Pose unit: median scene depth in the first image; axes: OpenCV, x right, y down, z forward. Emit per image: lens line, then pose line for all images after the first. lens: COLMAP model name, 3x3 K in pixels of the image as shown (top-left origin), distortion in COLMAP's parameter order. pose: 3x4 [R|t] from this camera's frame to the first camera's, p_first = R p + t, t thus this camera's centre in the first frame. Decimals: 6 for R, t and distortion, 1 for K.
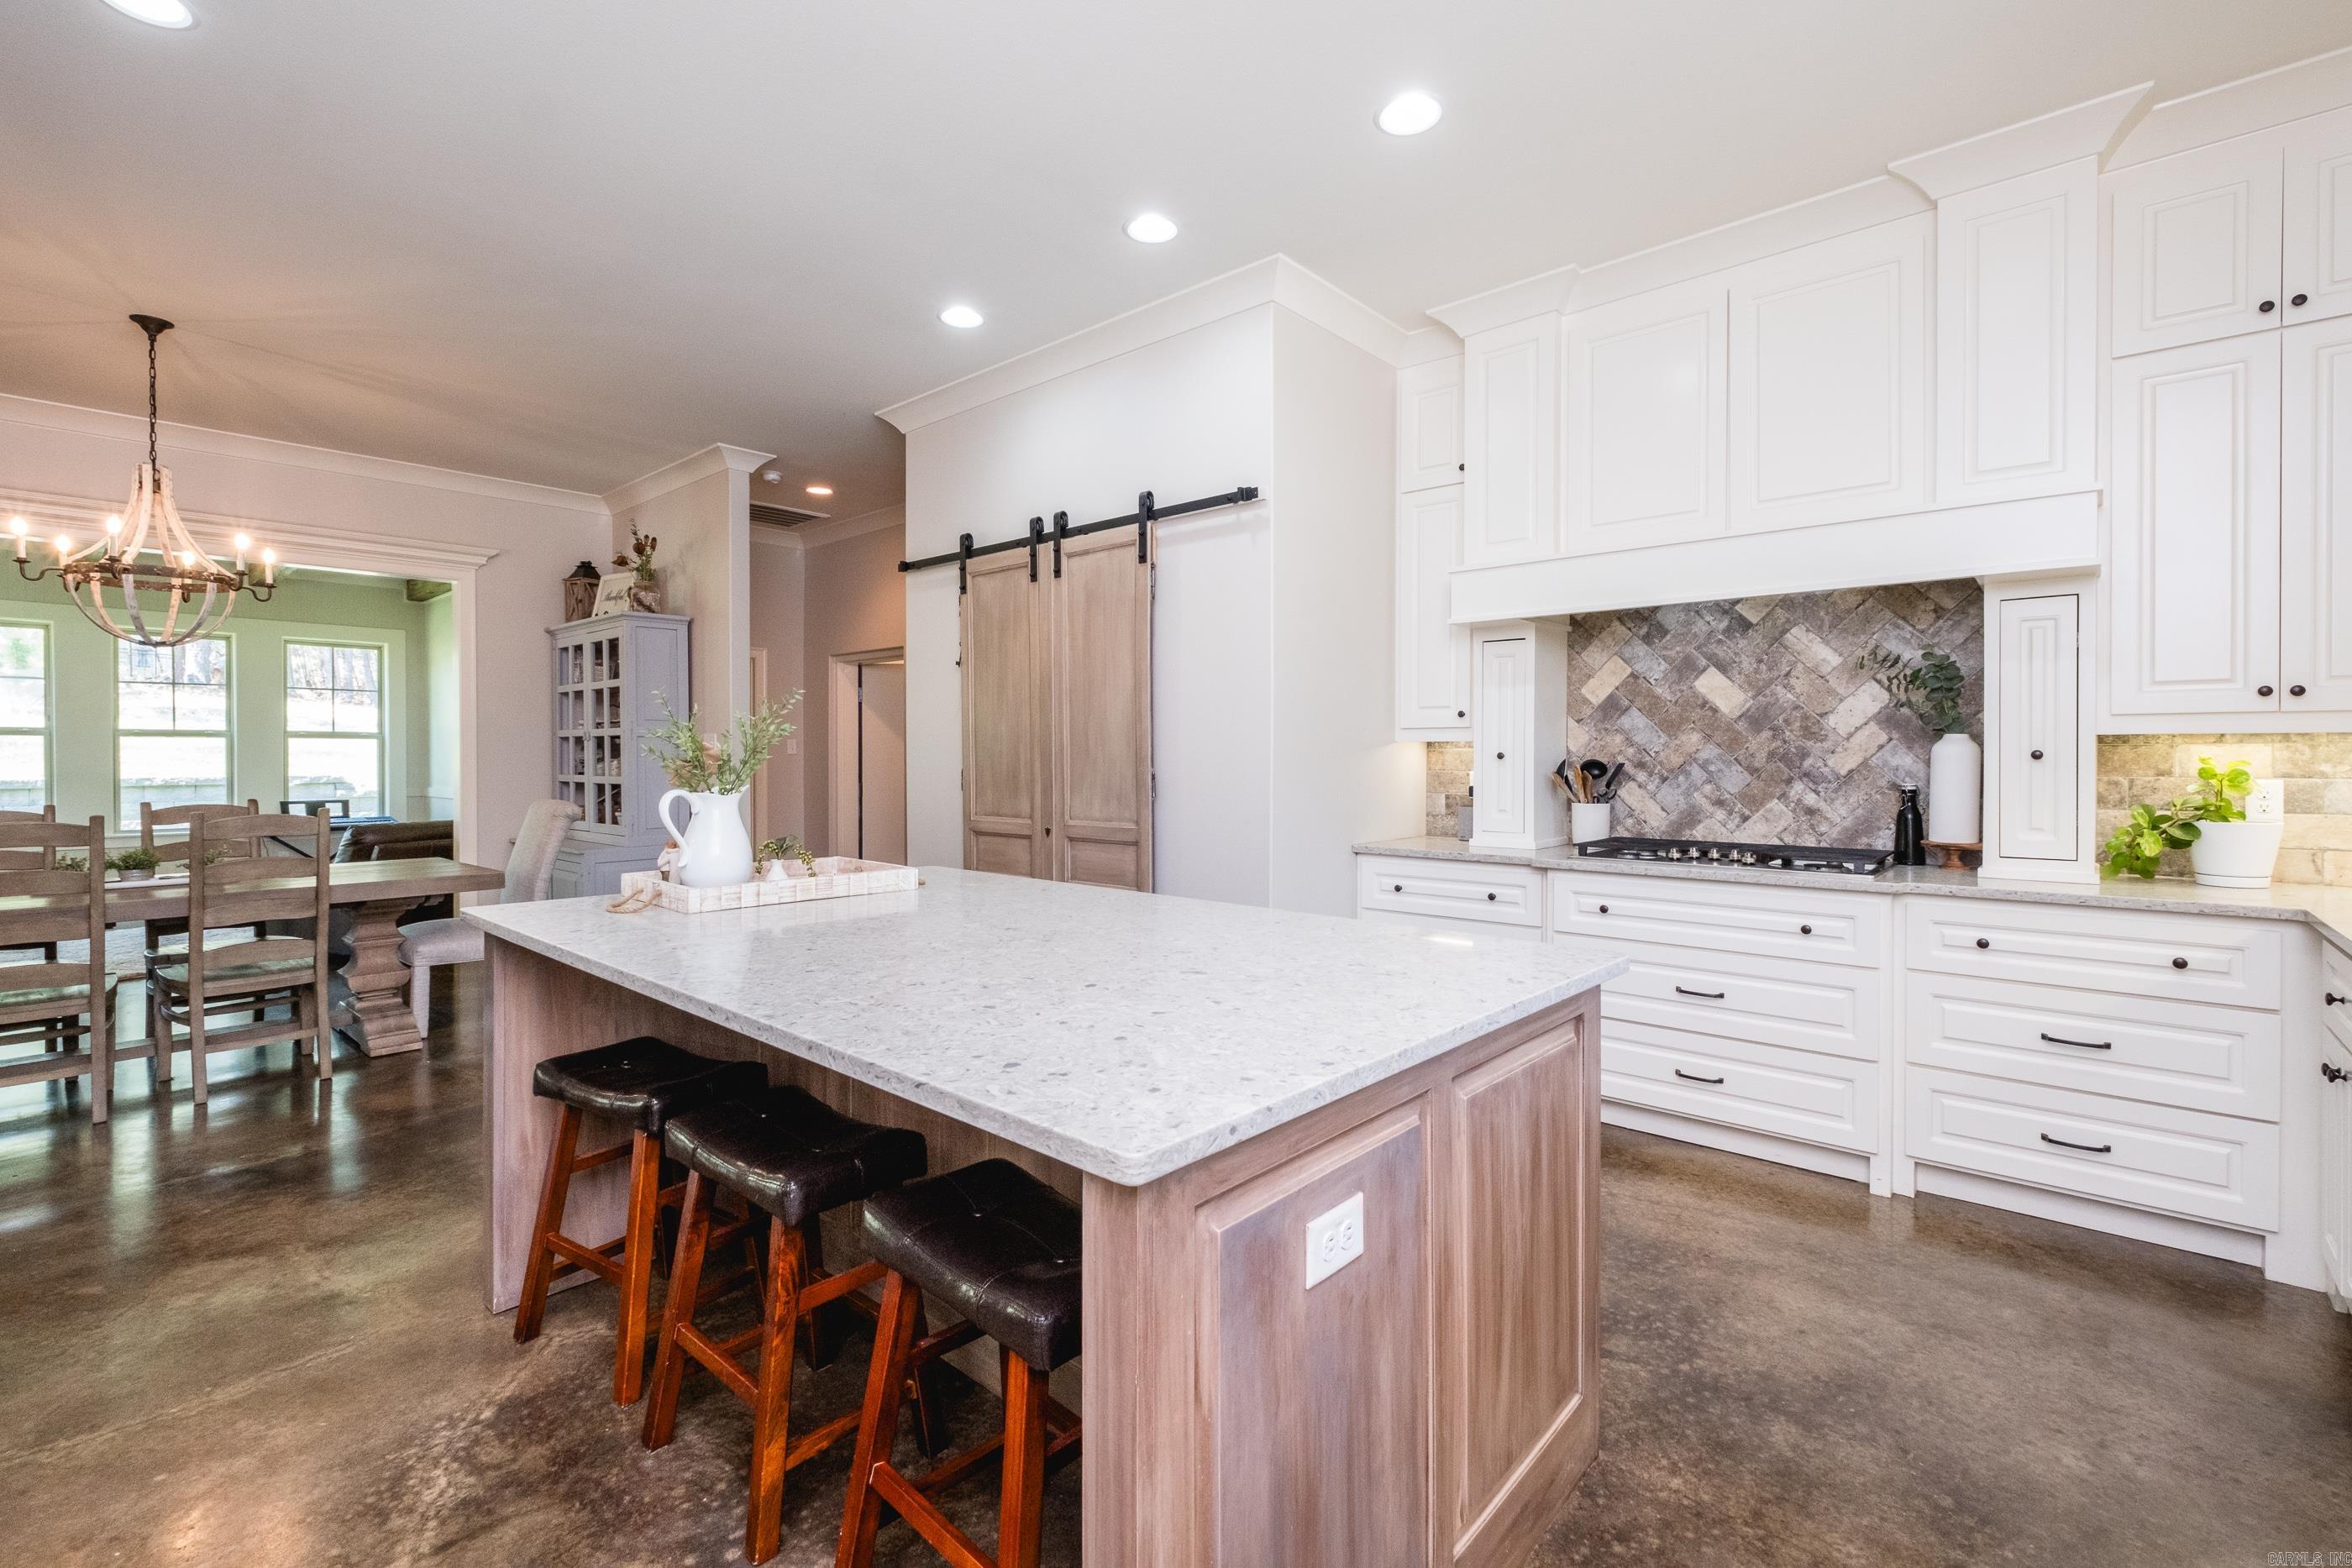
lens RADIAL K [[1027.7, 0, 1192.1], [0, 1027.7, 765.8], [0, 0, 1]] dist [-0.000686, -0.000797]
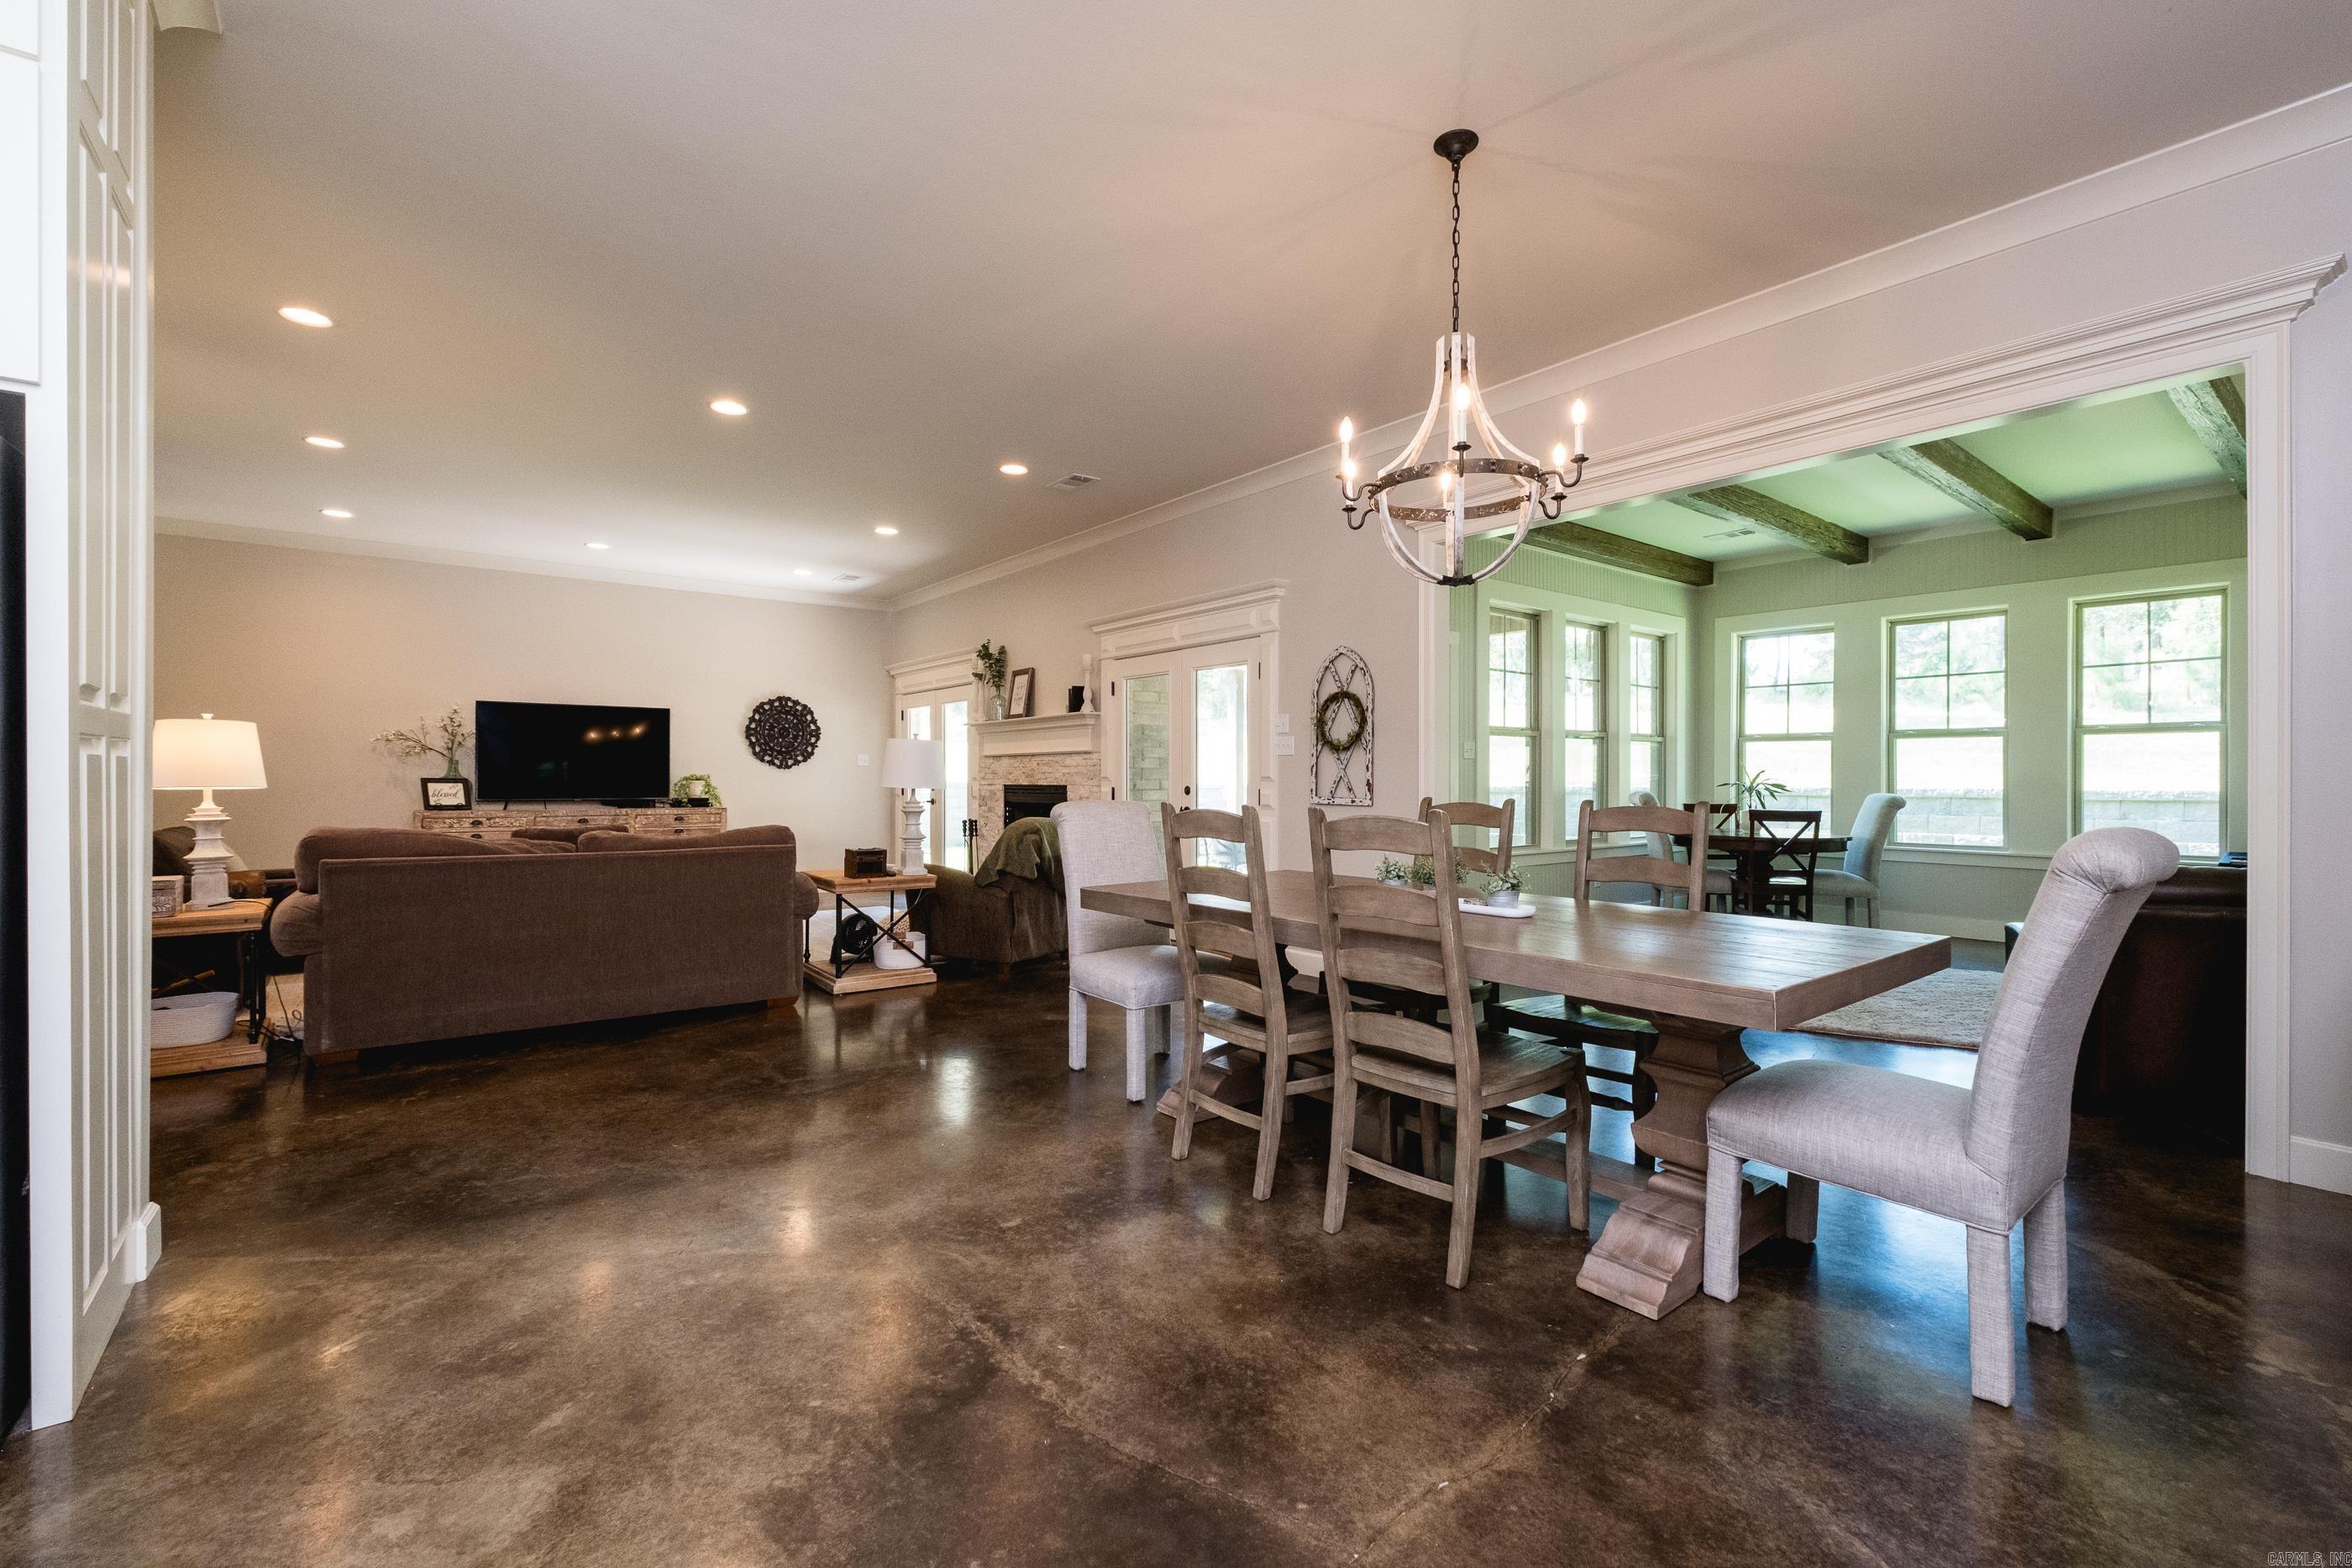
lens RADIAL K [[1013.5, 0, 1176.0], [0, 1013.5, 784.0], [0, 0, 1]] dist [-0.006741, -0.000753]
pose [[-0.191252, 0.005226, -0.981527, -0.249629], [-0.007039, 0.999953, 0.006695, 0.021932], [0.981516, 0.008189, -0.191206, 0.896223]]
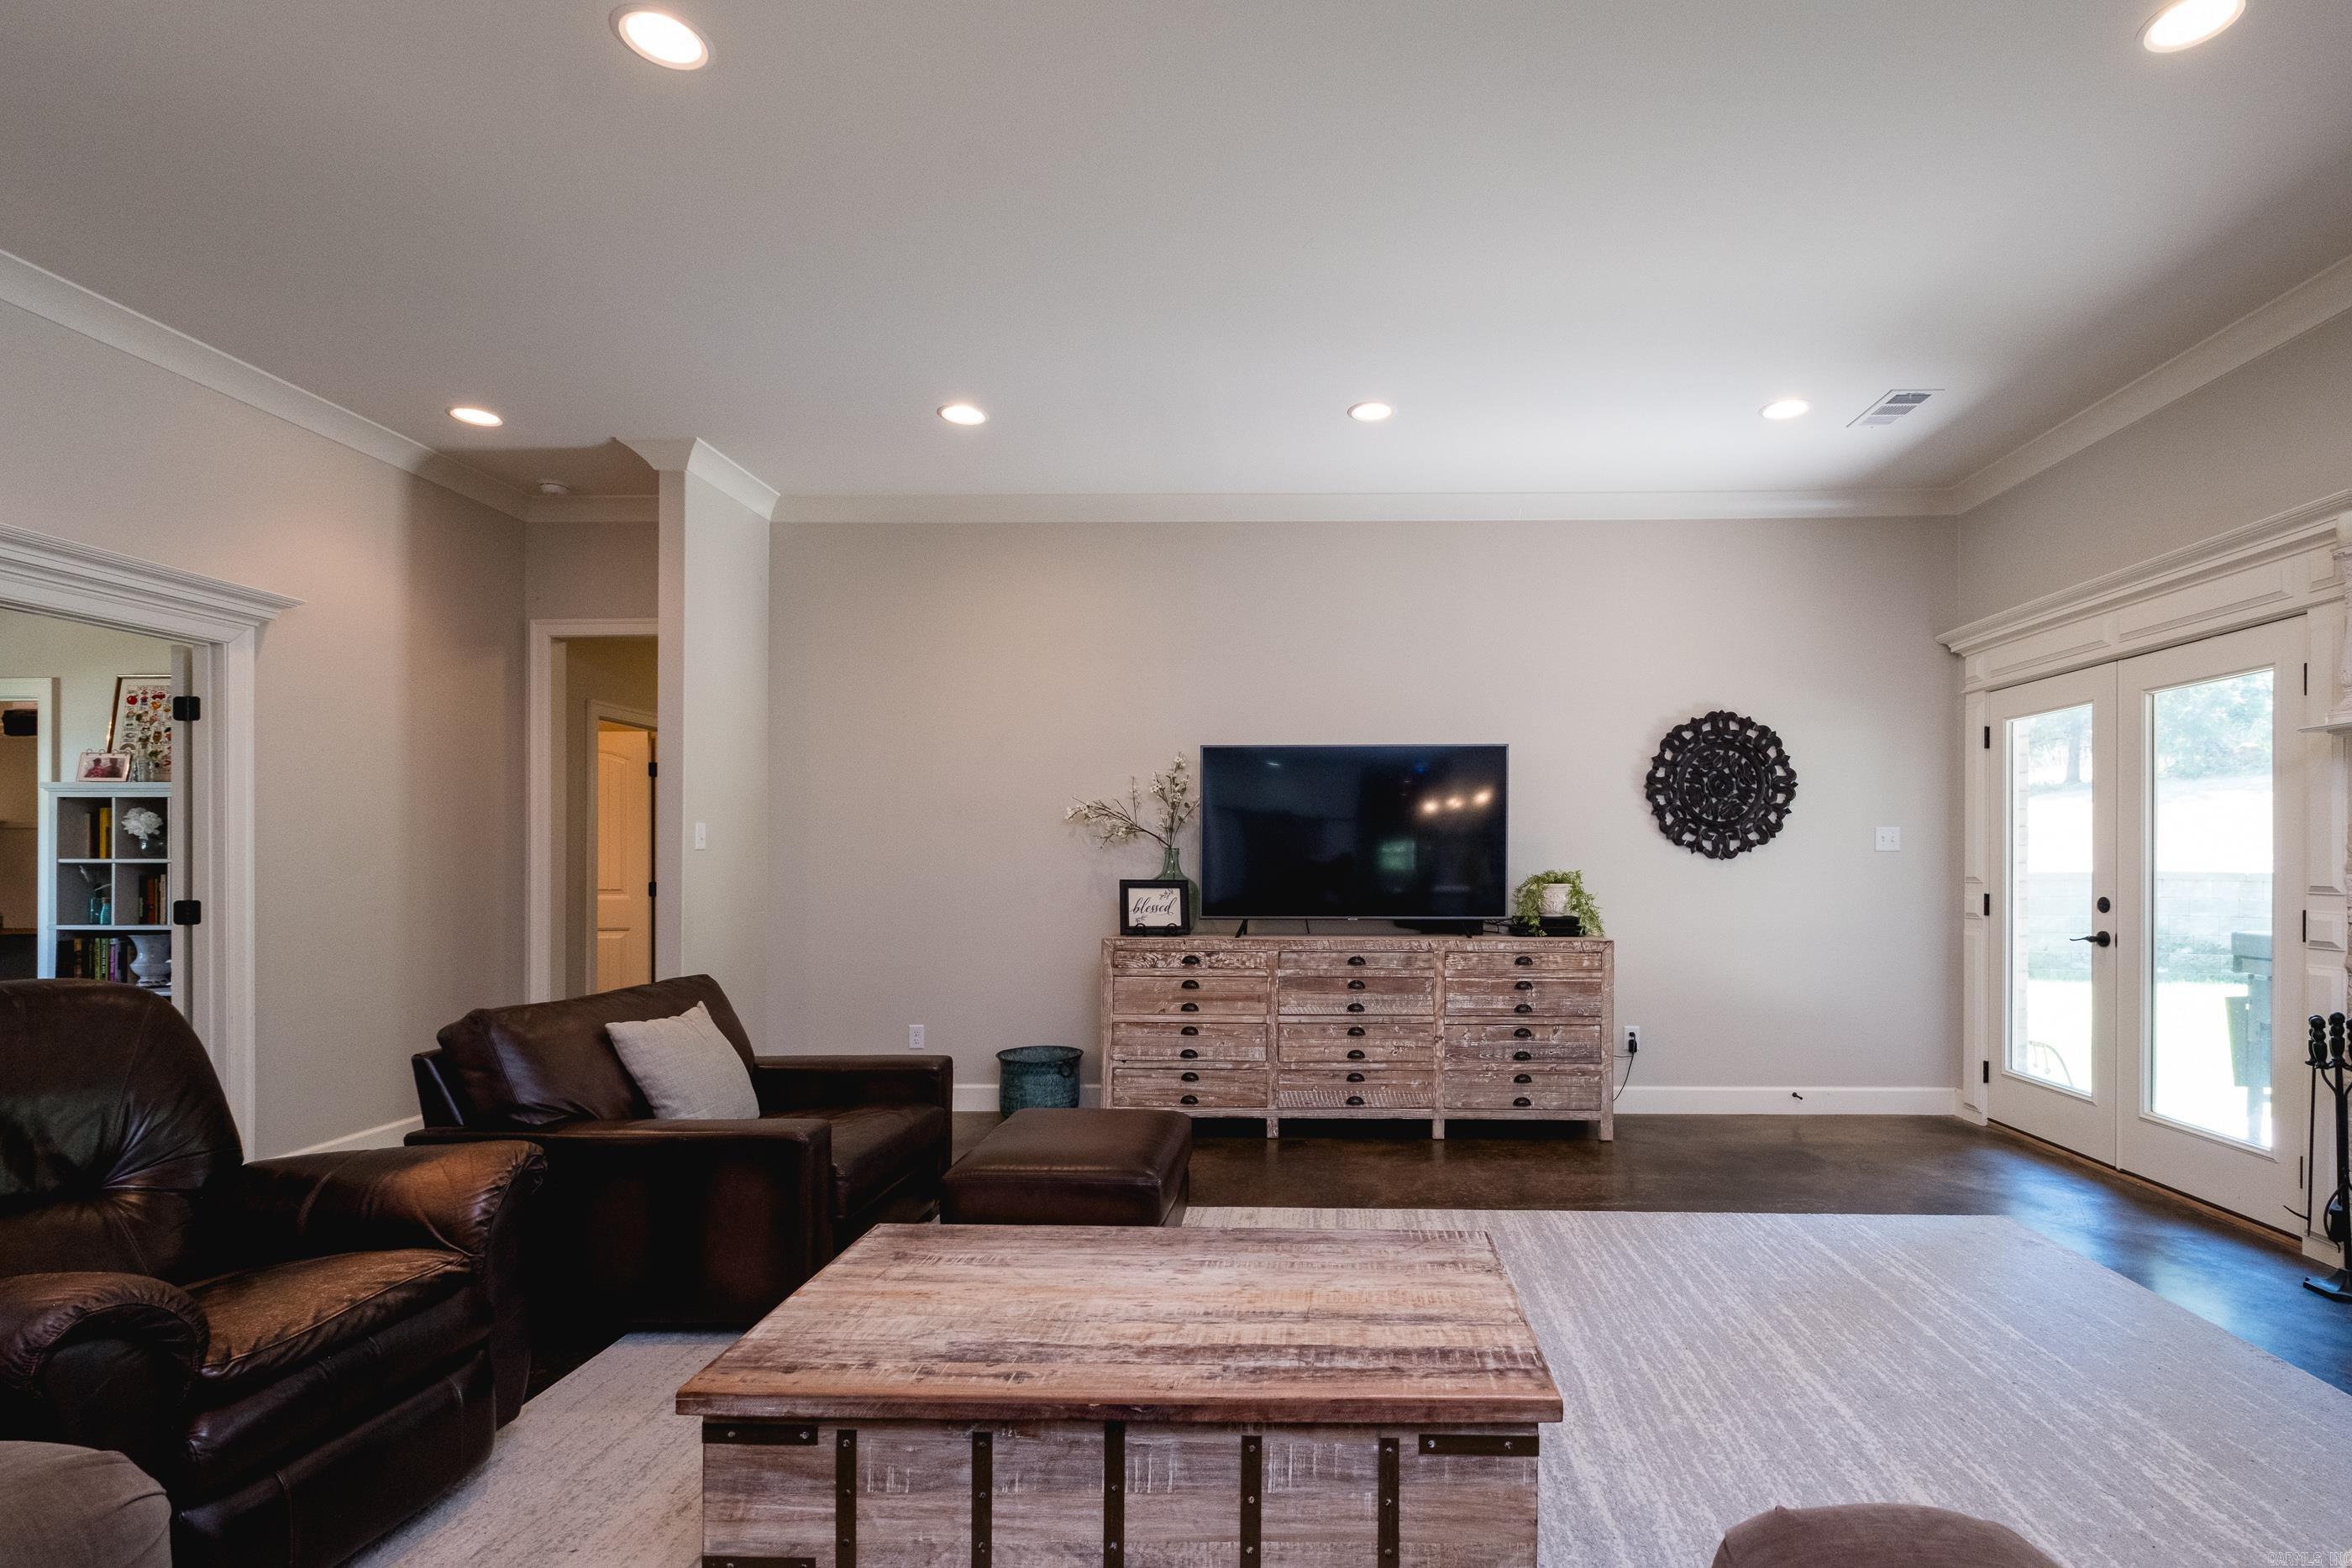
lens RADIAL K [[1048.1, 0, 1298.5], [0, 1048.1, 863.8], [0, 0, 1]] dist [-0.001498, -0.000487]
pose [[-0.767929, 0.006688, -0.640501, -1.241538], [-0.002001, 0.999916, 0.012840, 0.000532], [0.640532, 0.011142, -0.767850, 0.165326]]
